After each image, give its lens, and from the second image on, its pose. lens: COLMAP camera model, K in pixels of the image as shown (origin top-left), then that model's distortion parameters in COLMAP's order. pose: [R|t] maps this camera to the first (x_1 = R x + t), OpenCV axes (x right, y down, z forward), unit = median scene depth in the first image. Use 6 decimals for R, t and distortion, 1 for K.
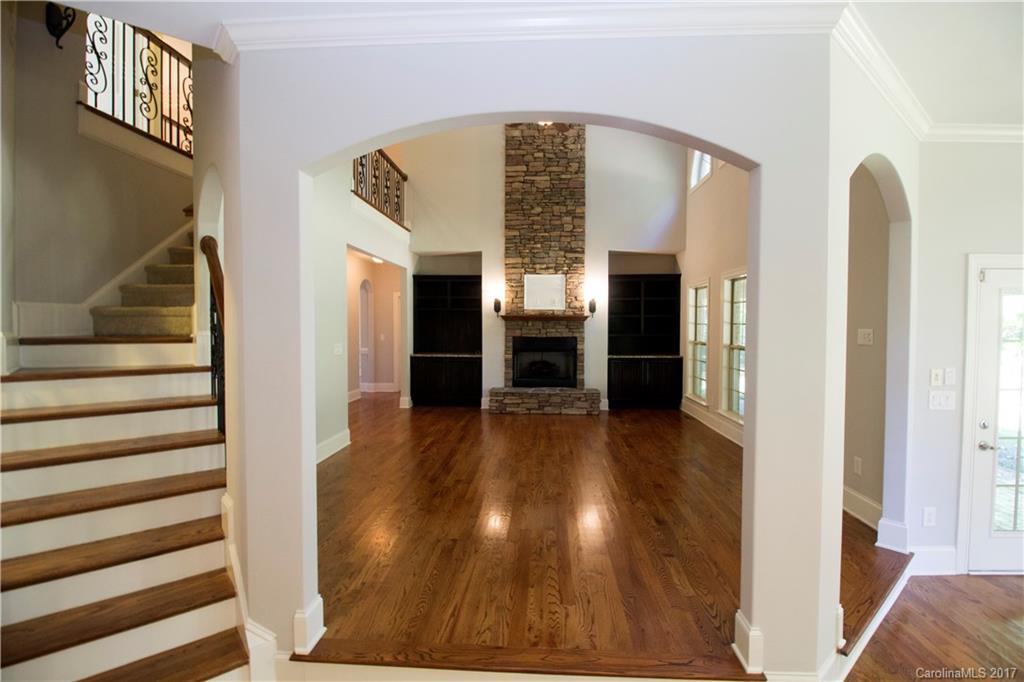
lens RADIAL K [[474.3, 0, 517.5], [0, 474.3, 341.9], [0, 0, 1]] dist [-0.000900, -0.000299]
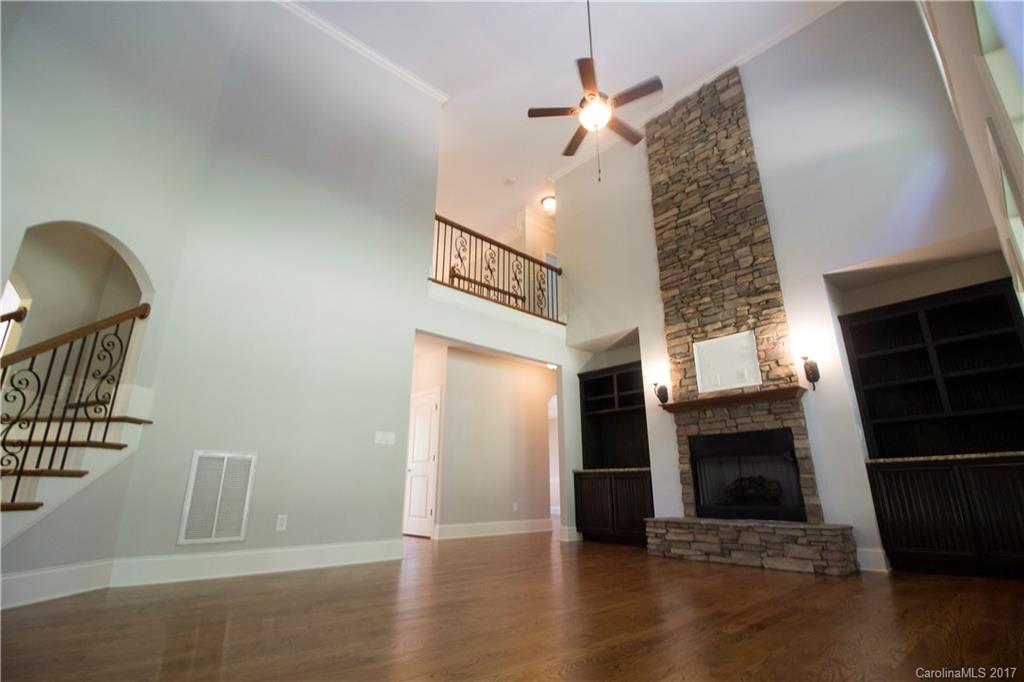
lens RADIAL K [[474.3, 0, 512.3], [0, 474.3, 340.4], [0, 0, 1]] dist [-0.000900, -0.000299]
pose [[0.723797, -0.210978, -0.656968, 0.280796], [-0.018117, 0.945970, -0.323747, 0.082424], [0.689776, 0.246229, 0.680868, 0.348637]]
